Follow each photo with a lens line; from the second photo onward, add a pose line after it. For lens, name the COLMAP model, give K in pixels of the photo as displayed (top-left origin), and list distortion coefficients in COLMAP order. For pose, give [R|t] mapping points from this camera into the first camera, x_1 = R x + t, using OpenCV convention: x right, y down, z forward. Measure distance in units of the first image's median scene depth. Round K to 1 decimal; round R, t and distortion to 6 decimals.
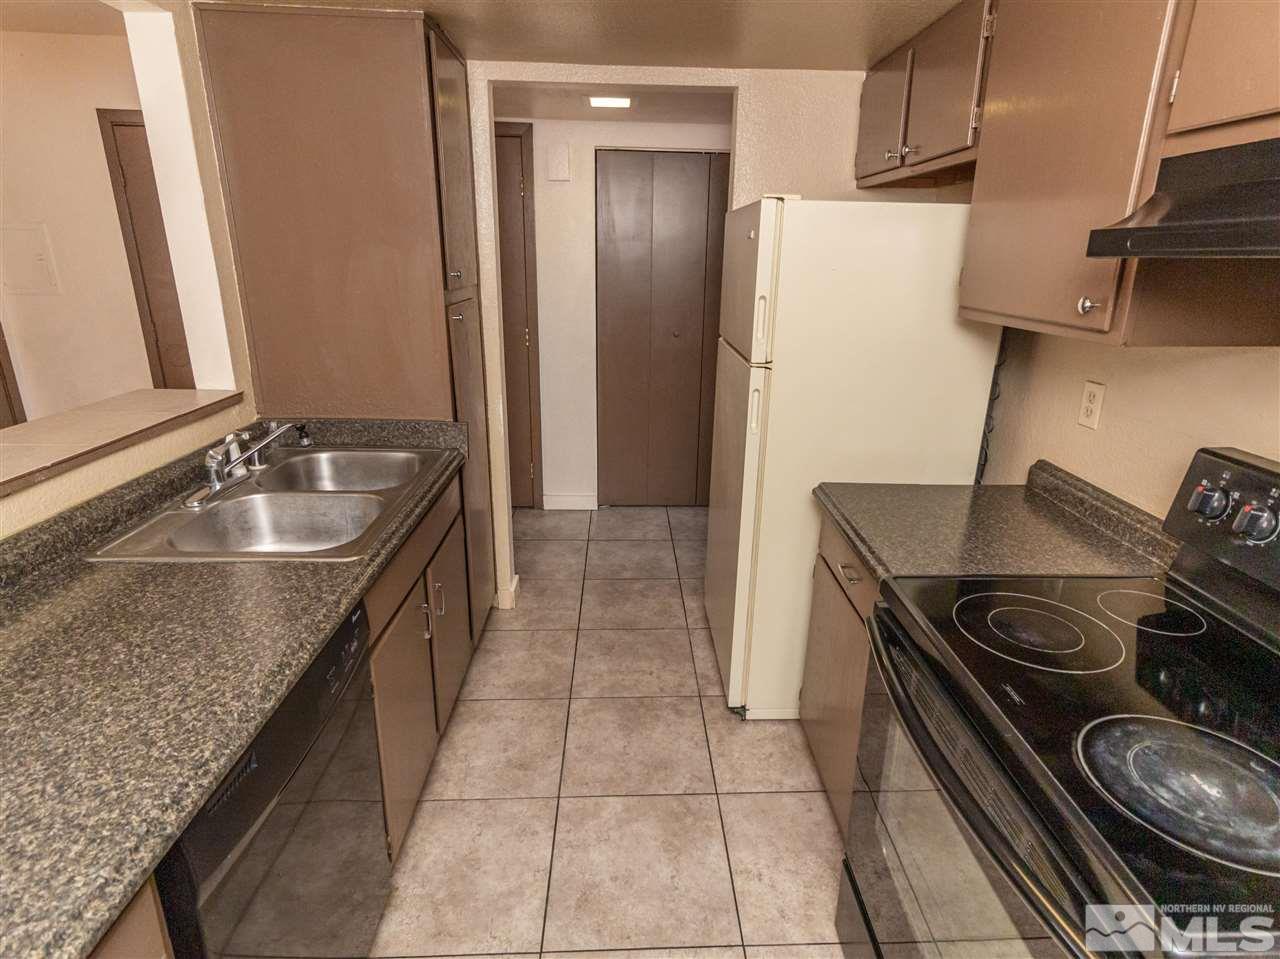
lens RADIAL K [[688.5, 0, 640.0], [0, 688.5, 479.5], [0, 0, 1]] dist [-0.001379, 0.001924]
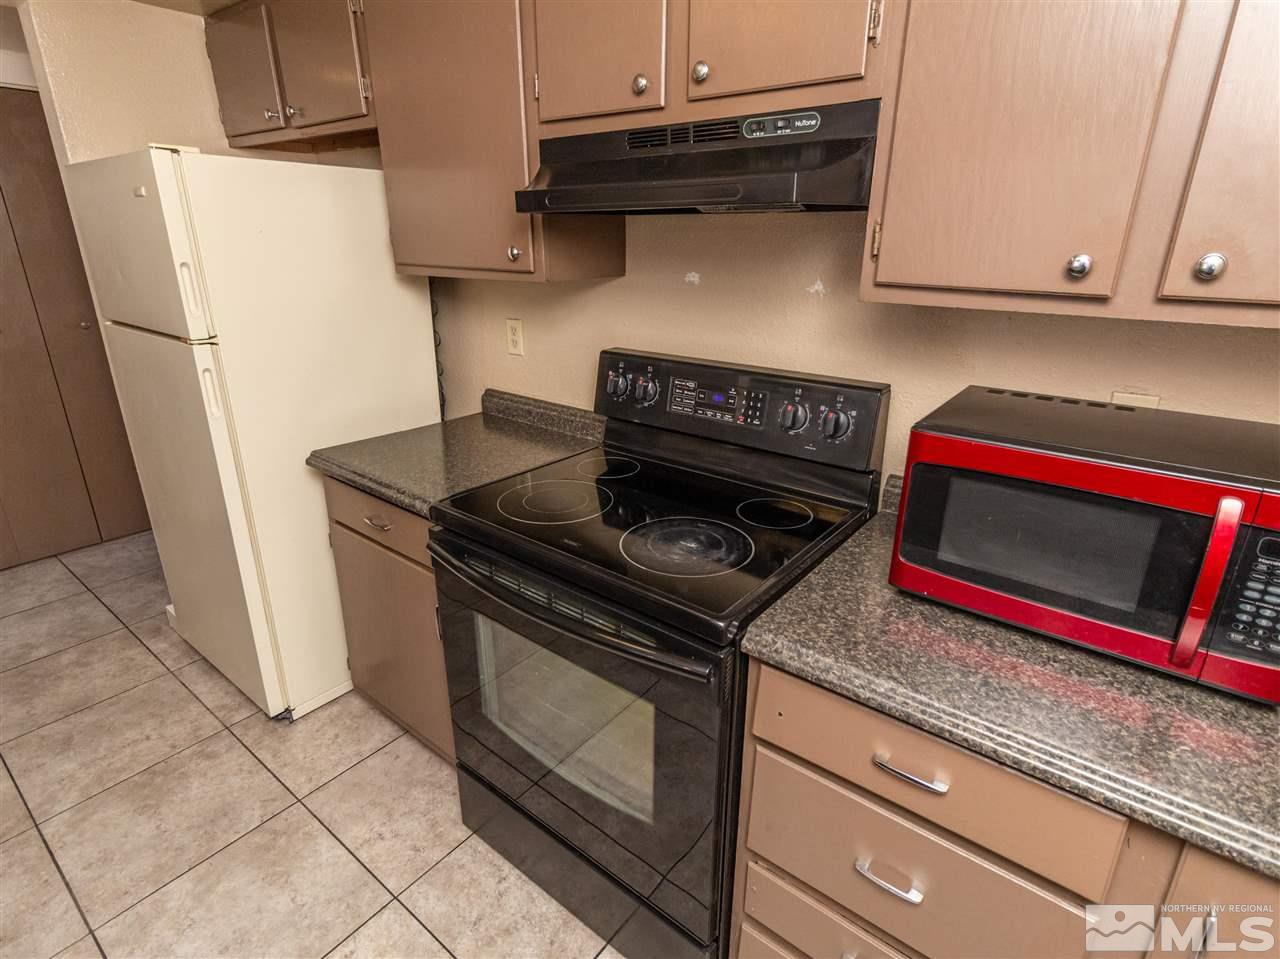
lens RADIAL K [[676.8, 0, 639.4], [0, 676.8, 487.9], [0, 0, 1]] dist [0.002100, 0.000172]
pose [[0.642711, -0.277534, 0.714071, -0.154989], [0.243364, 0.957759, 0.153203, 0.021748], [-0.726427, 0.075314, 0.683104, -0.003336]]
